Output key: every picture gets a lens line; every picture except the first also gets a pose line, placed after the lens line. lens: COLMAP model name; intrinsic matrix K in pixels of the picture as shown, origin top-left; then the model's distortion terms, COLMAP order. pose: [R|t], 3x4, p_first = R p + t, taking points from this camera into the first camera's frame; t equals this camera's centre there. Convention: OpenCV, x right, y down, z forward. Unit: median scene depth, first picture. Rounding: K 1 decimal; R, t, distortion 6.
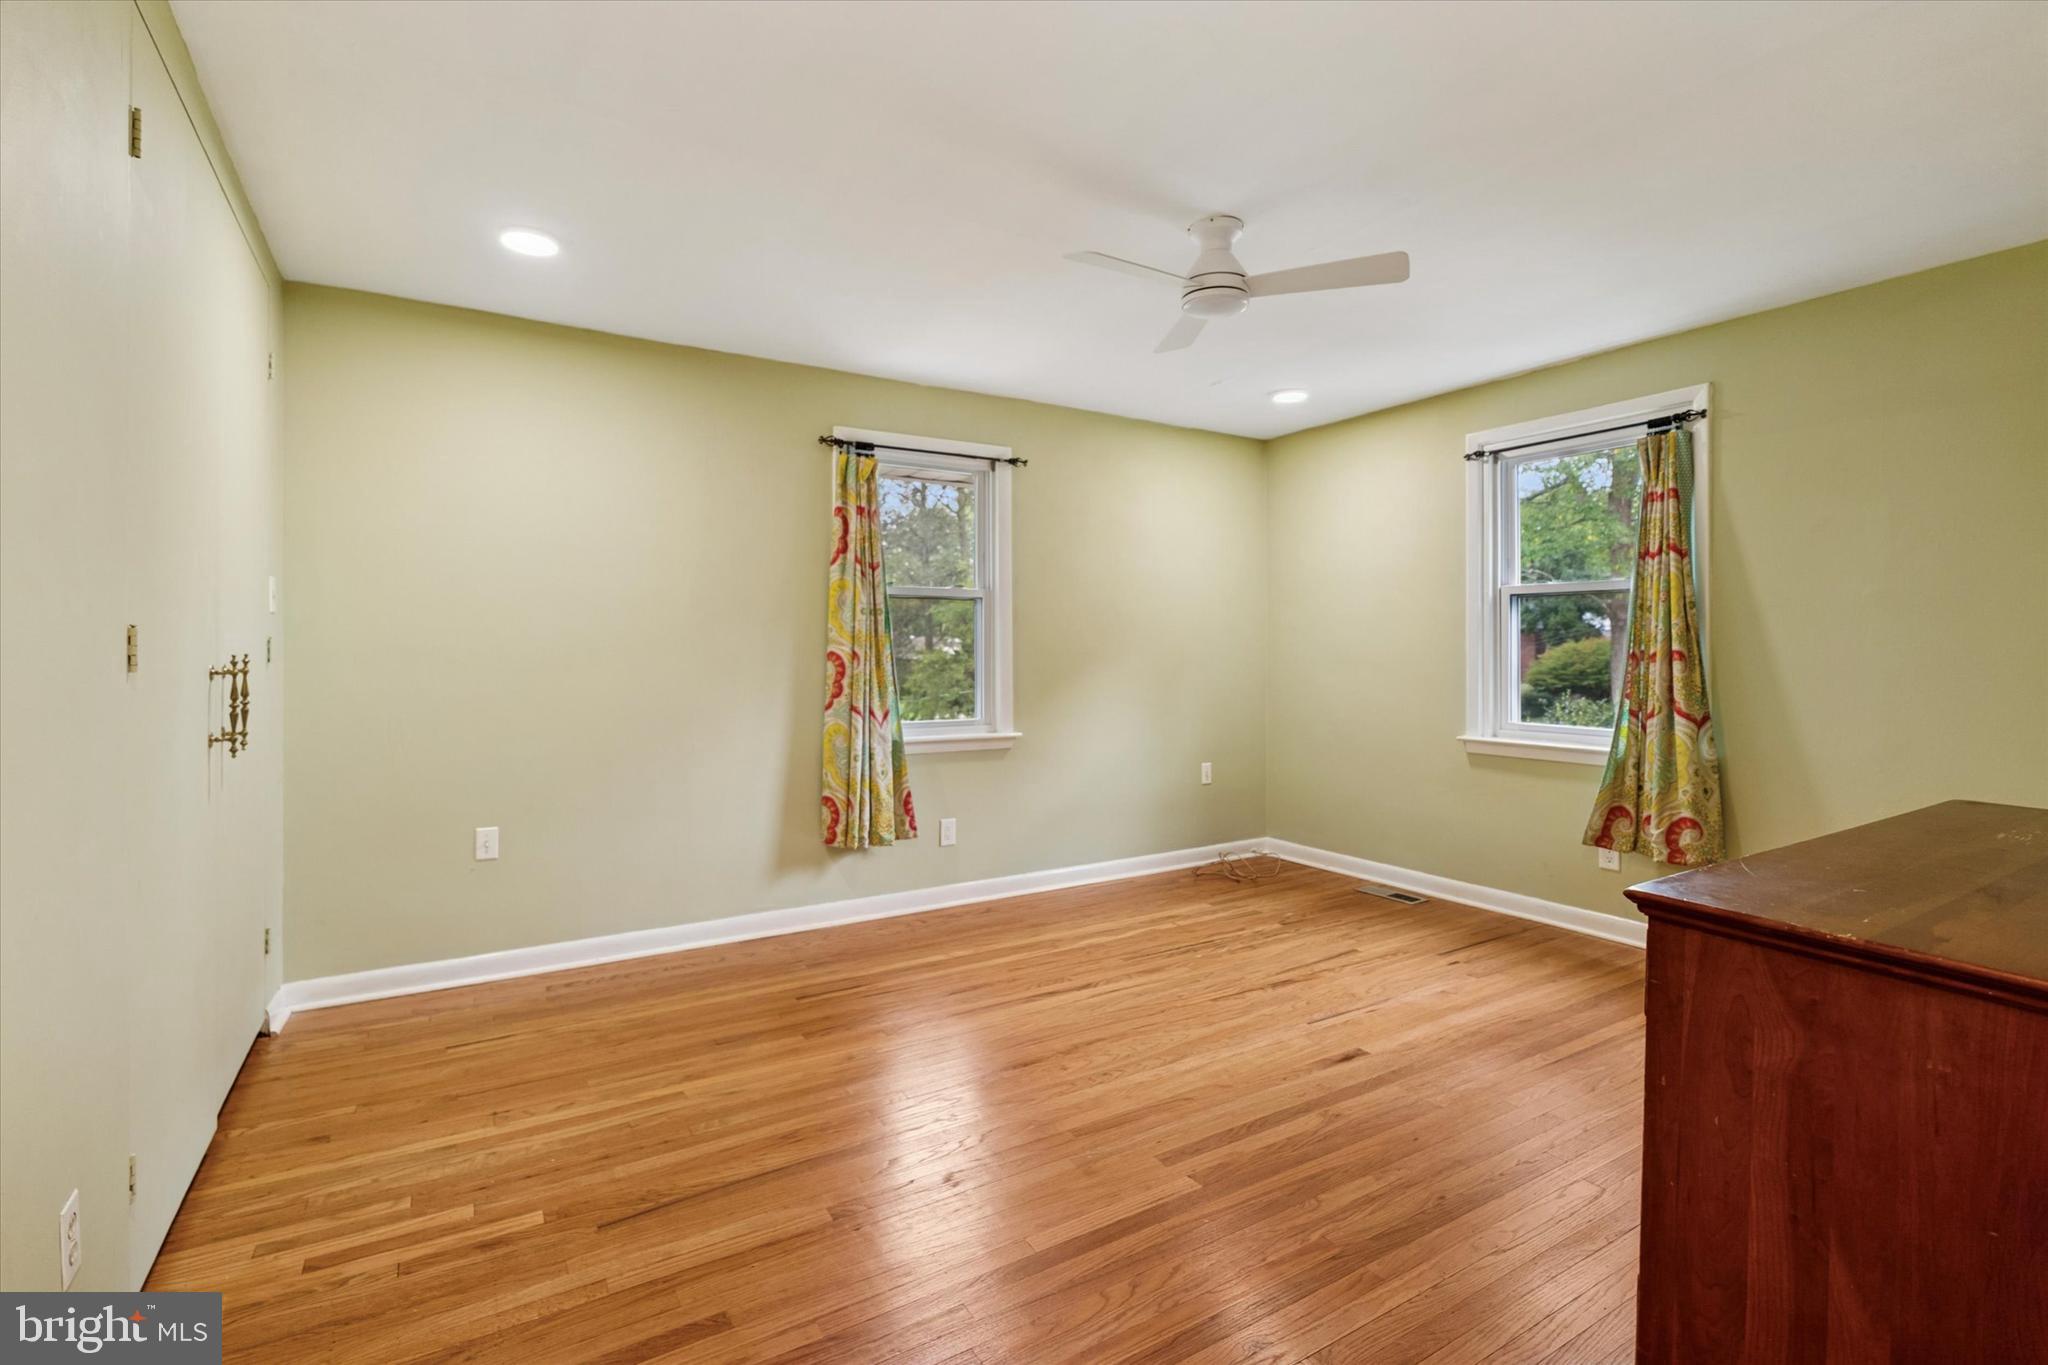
lens RADIAL K [[939.2, 0, 1024.0], [0, 939.2, 682.5], [0, 0, 1]] dist [-0.001329, -0.000606]
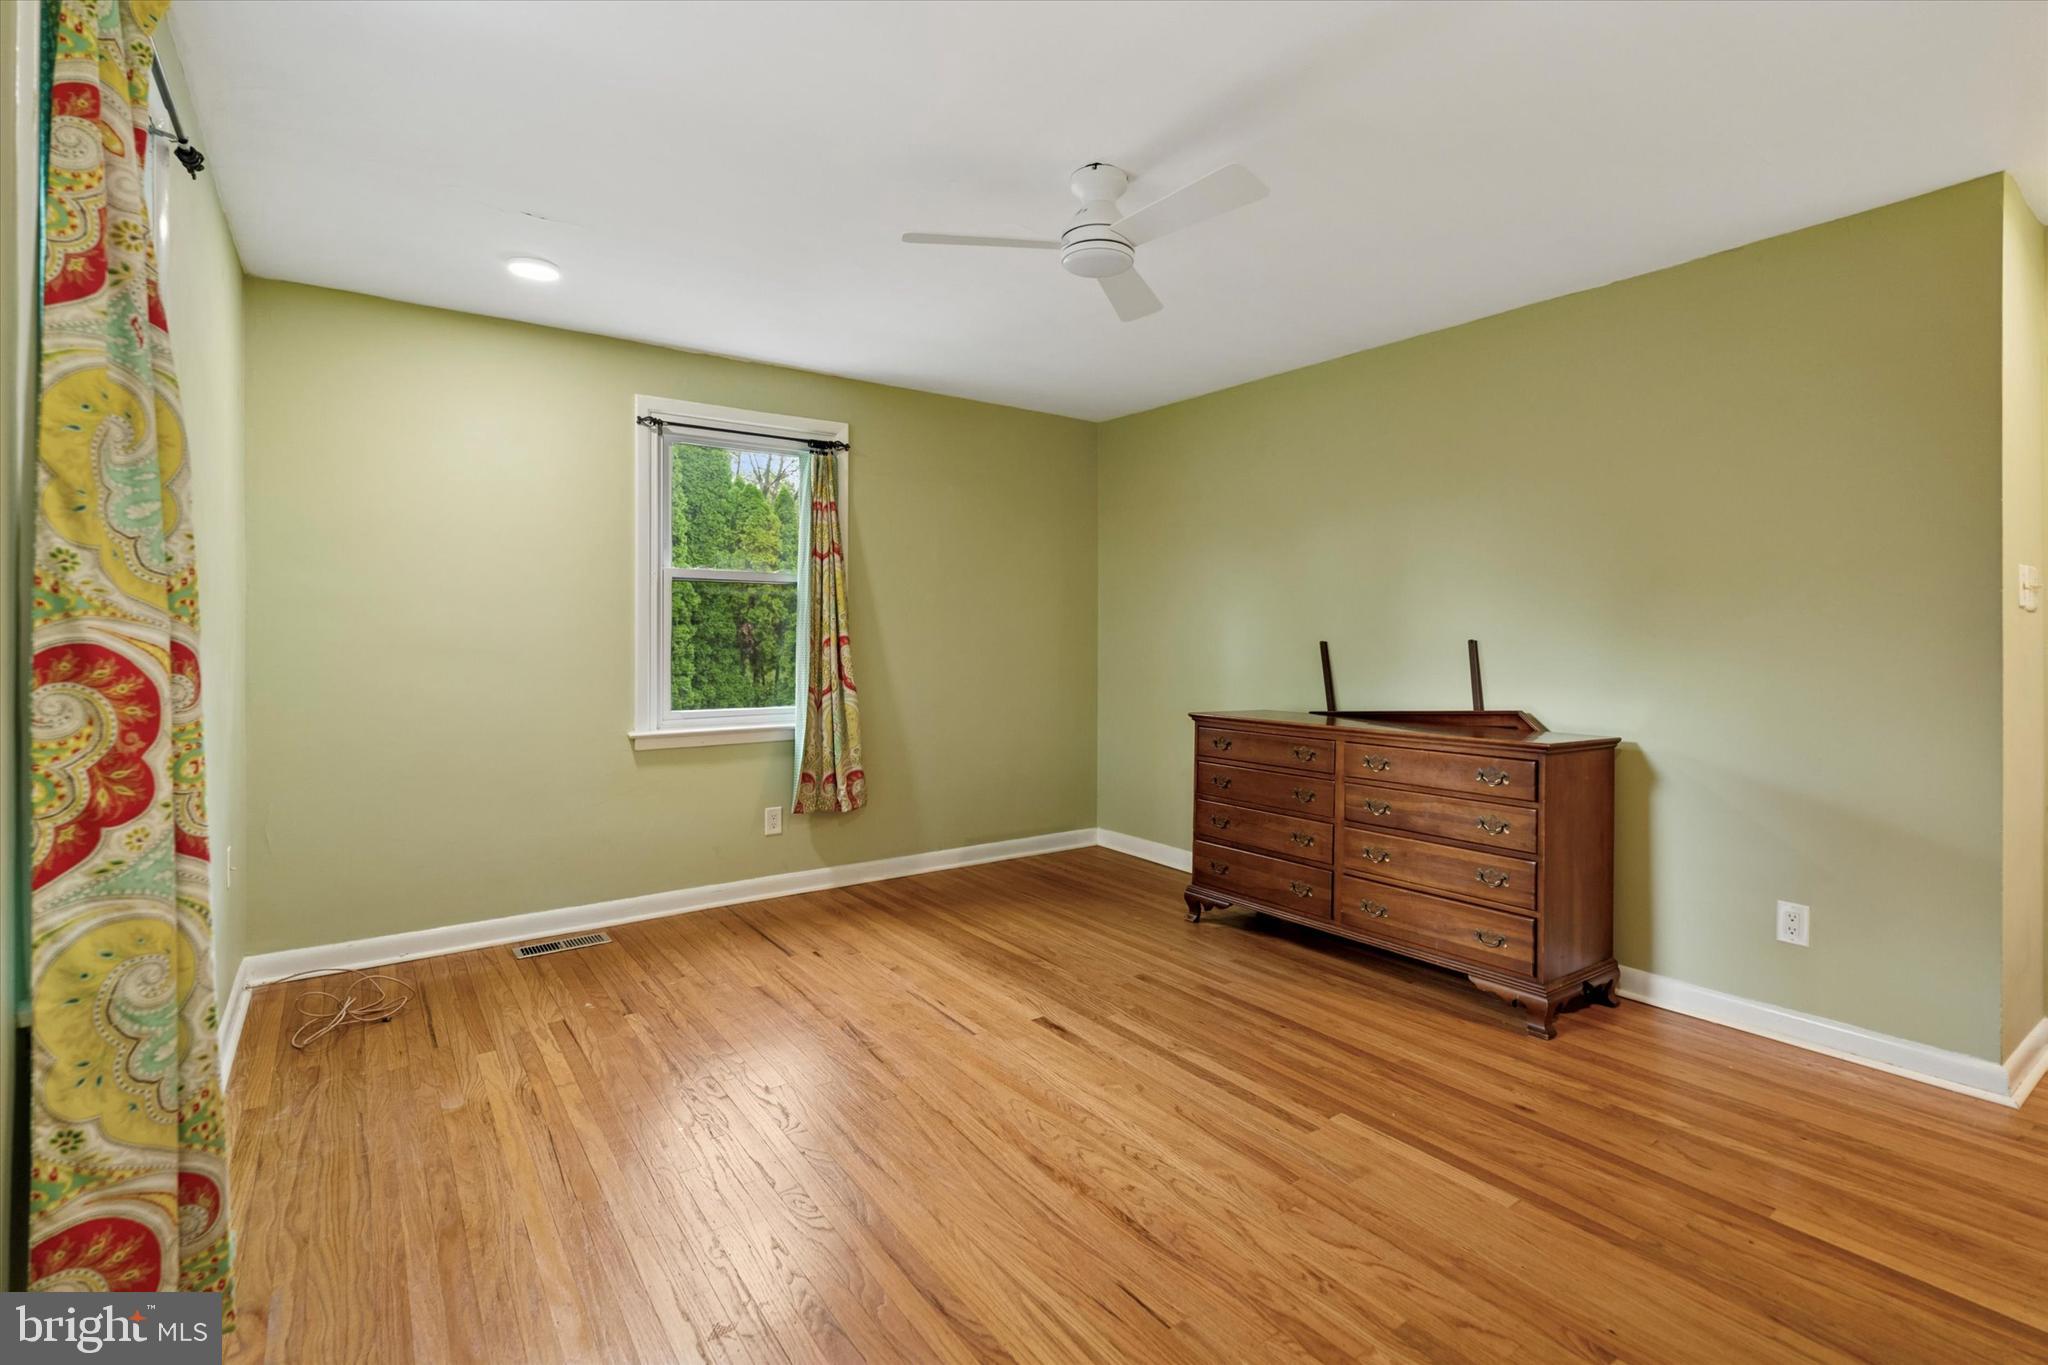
lens RADIAL K [[927.8, 0, 1011.4], [0, 927.8, 653.6], [0, 0, 1]] dist [0.000905, -0.000154]
pose [[-0.058408, -0.020226, 0.998088, -0.527208], [0.037380, 0.999049, 0.022433, -0.030312], [-0.997593, 0.038618, -0.057597, 0.858283]]
